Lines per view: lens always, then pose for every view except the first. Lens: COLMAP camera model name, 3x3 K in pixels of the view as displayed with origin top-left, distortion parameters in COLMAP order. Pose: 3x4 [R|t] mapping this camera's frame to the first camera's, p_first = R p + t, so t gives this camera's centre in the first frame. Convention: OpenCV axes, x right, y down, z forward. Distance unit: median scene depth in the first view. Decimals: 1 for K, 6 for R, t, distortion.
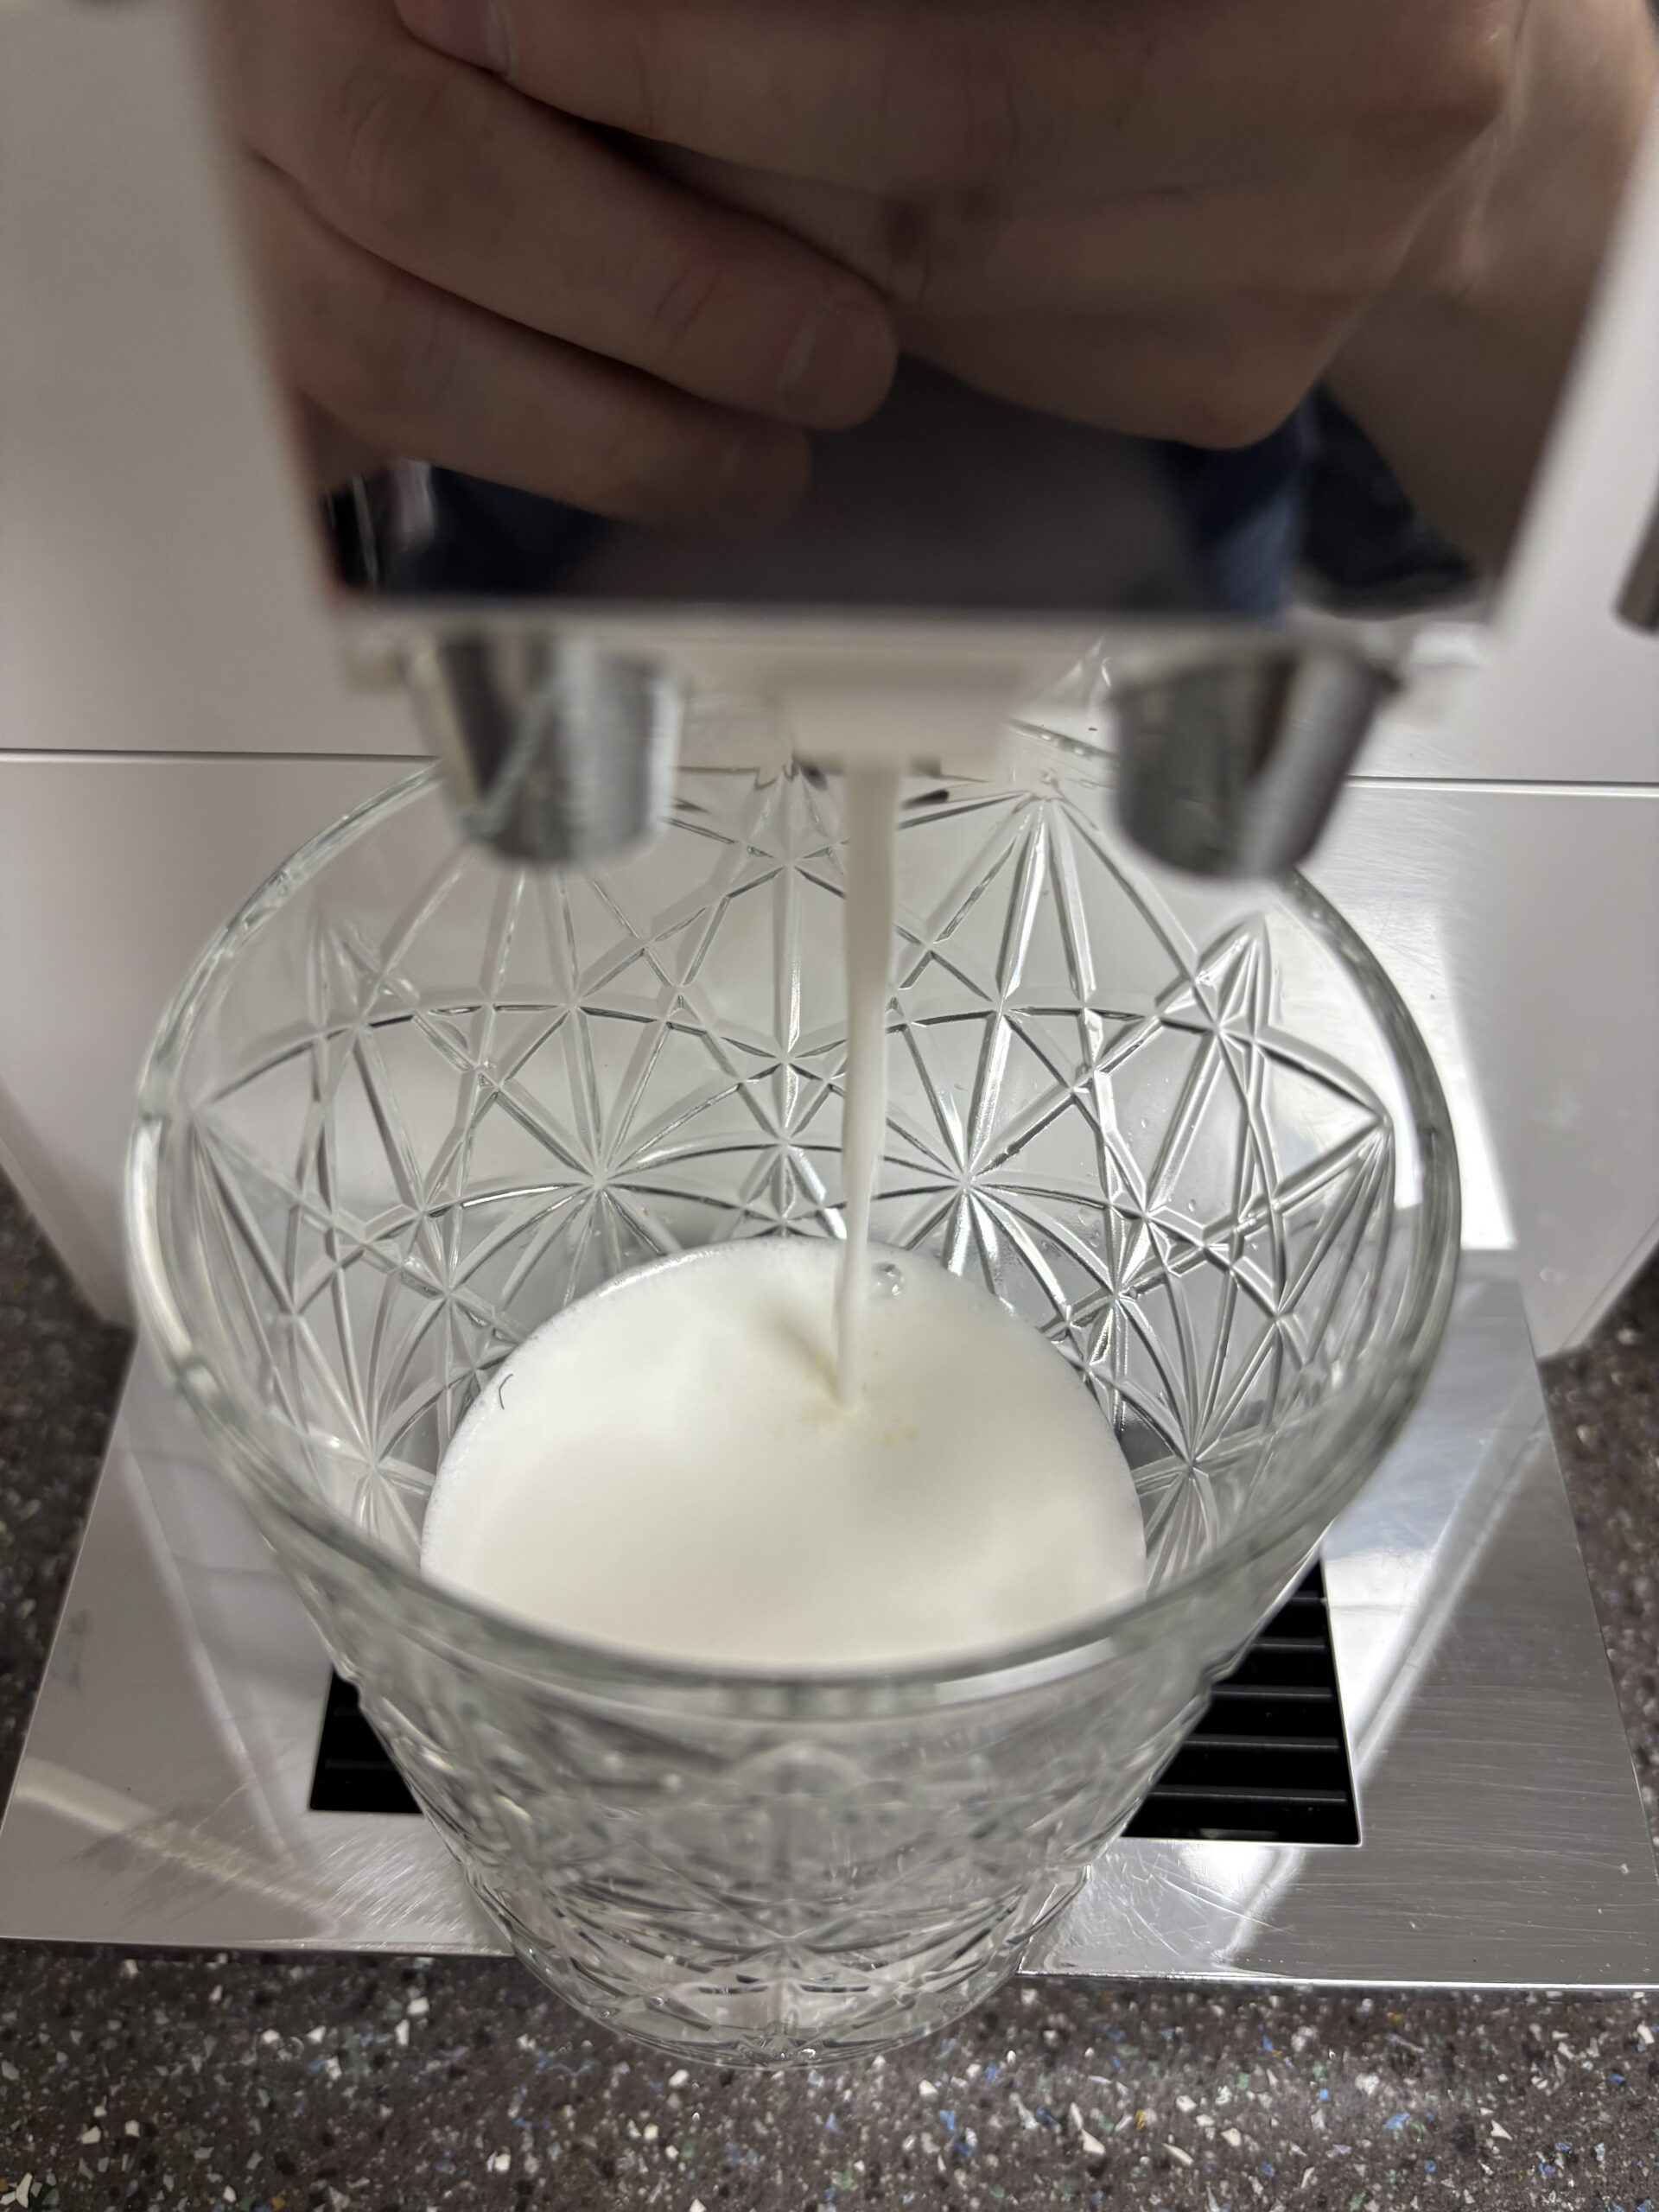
lens RADIAL K [[1675.4, 0, 829.5], [0, 1675.4, 1106.0], [0, 0, 1]] dist [0.080241, -0.115355]
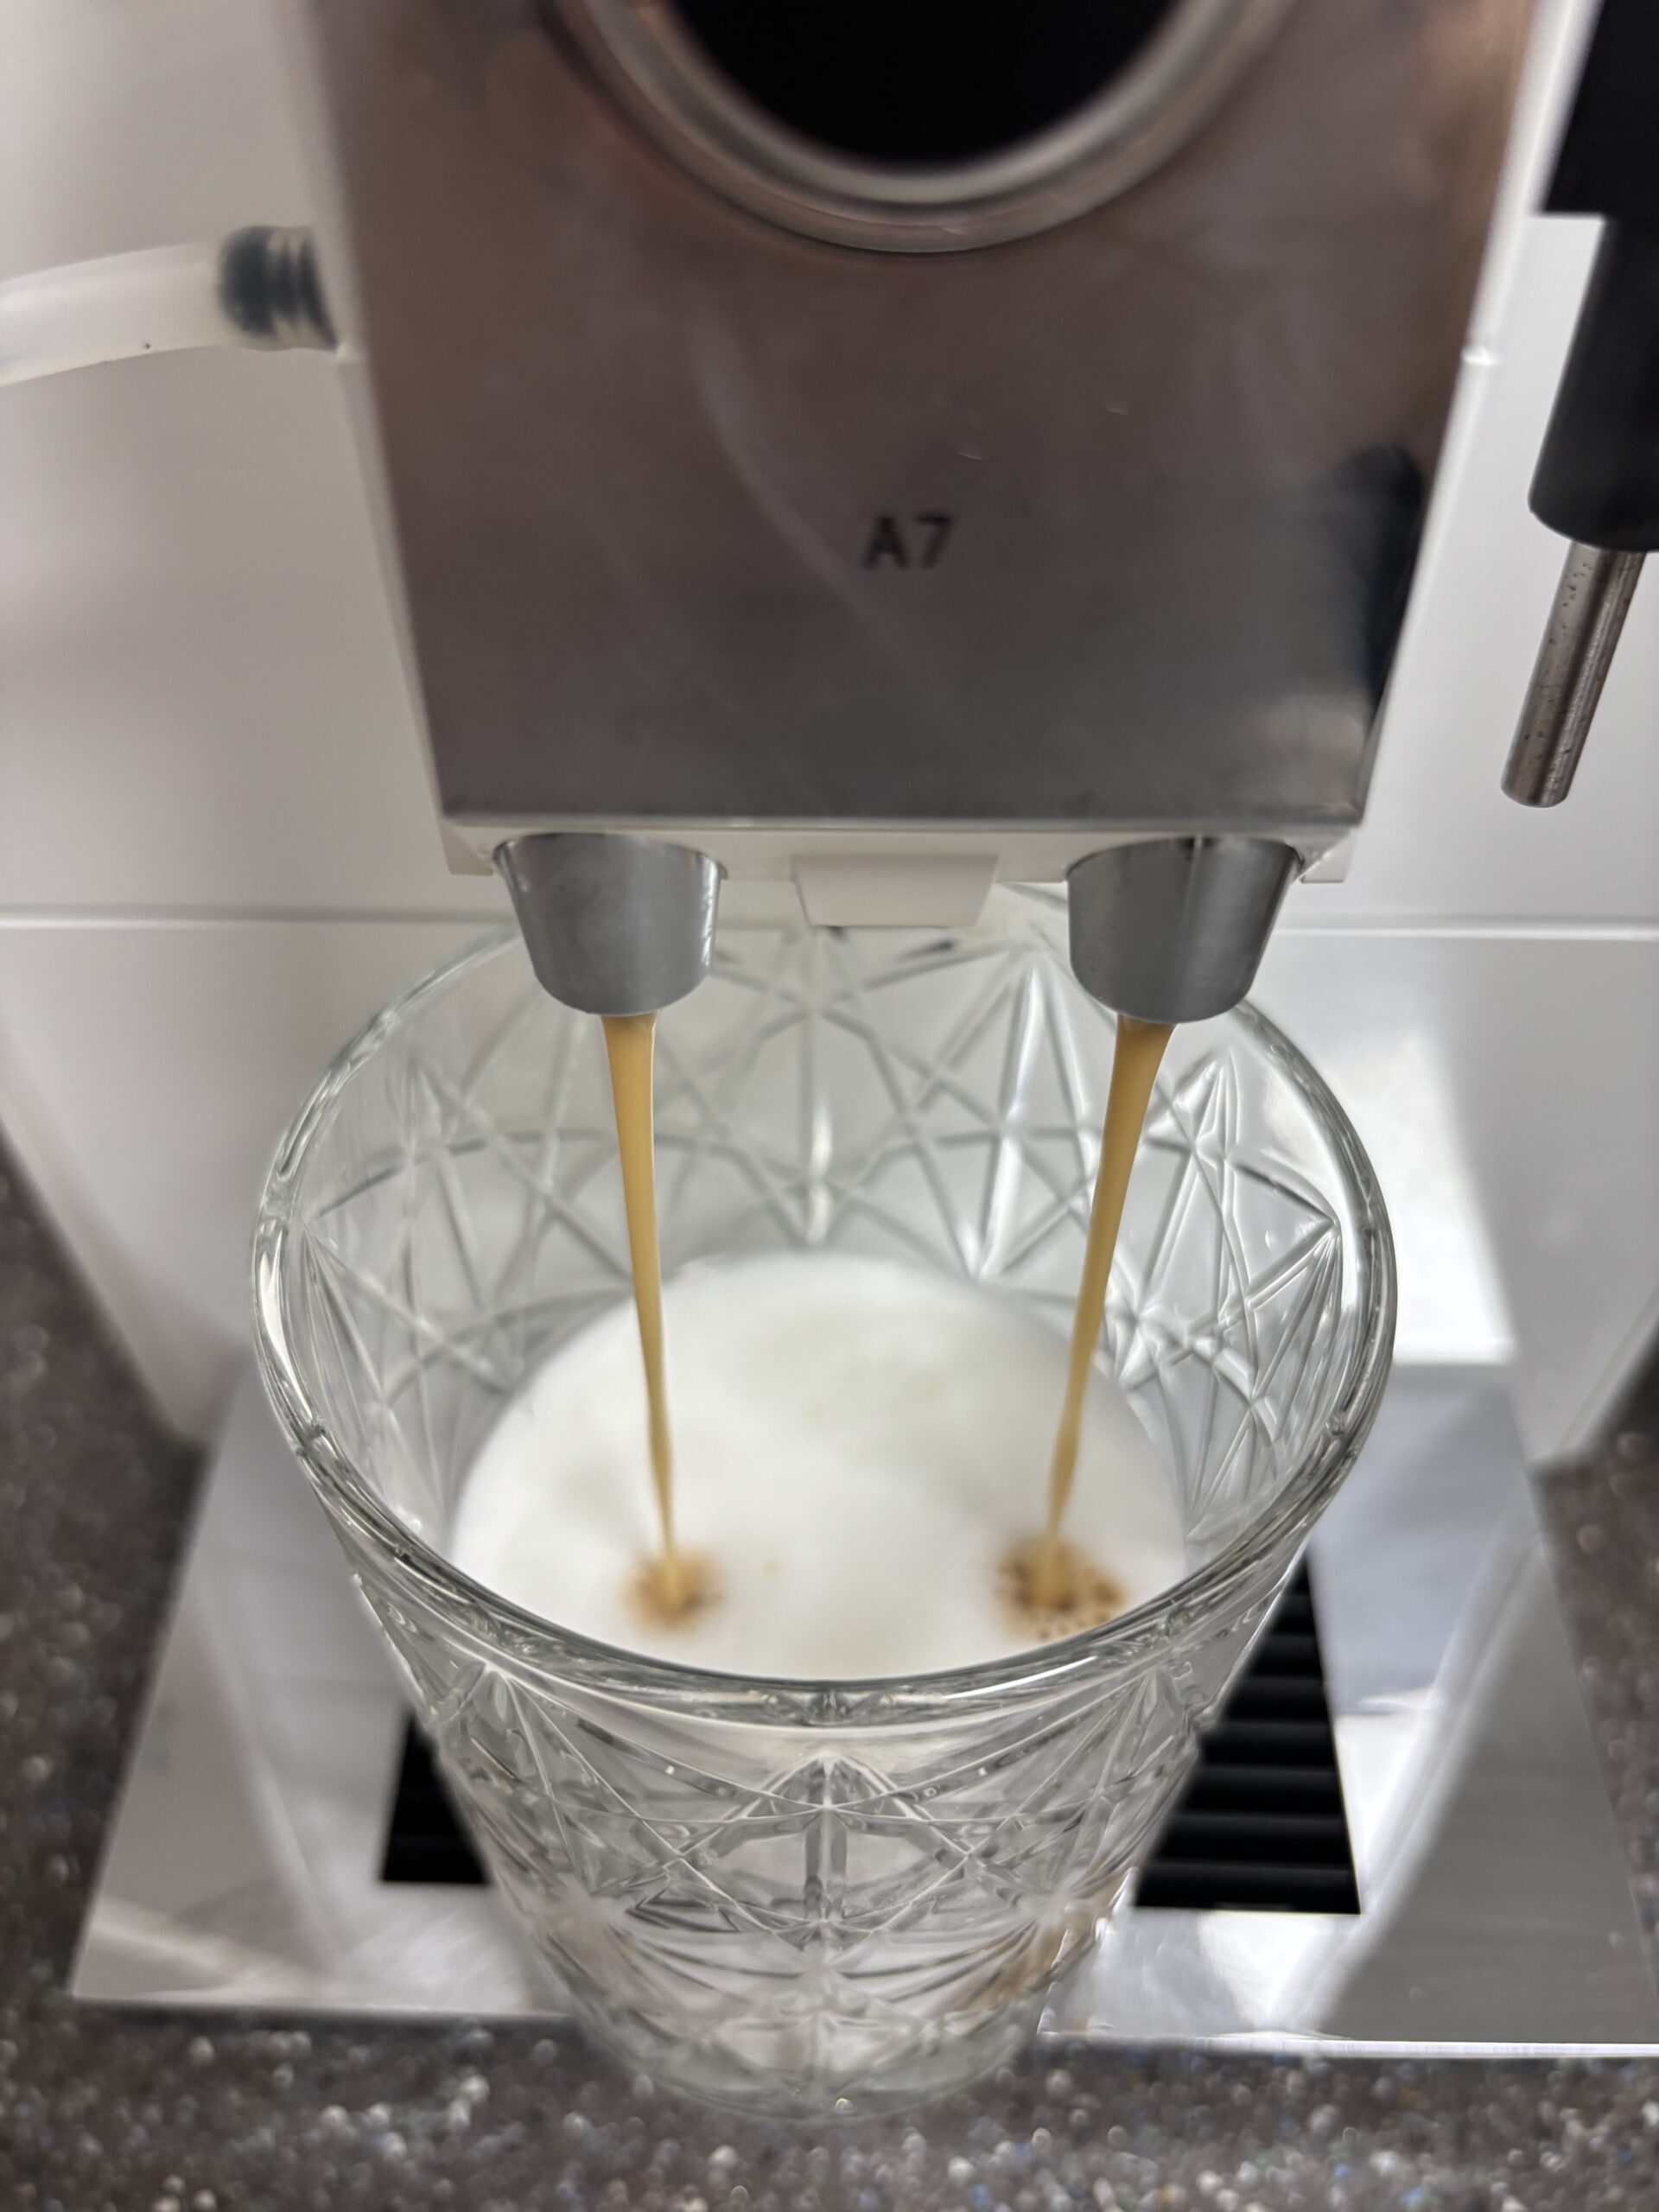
lens RADIAL K [[1675.4, 0, 829.5], [0, 1675.4, 1106.0], [0, 0, 1]] dist [0.080241, -0.115355]
pose [[0.999710, -0.011577, -0.021129, 0.008833], [0.009898, 0.996913, -0.077889, 0.011523], [0.021965, 0.077657, 0.996738, -0.121272]]
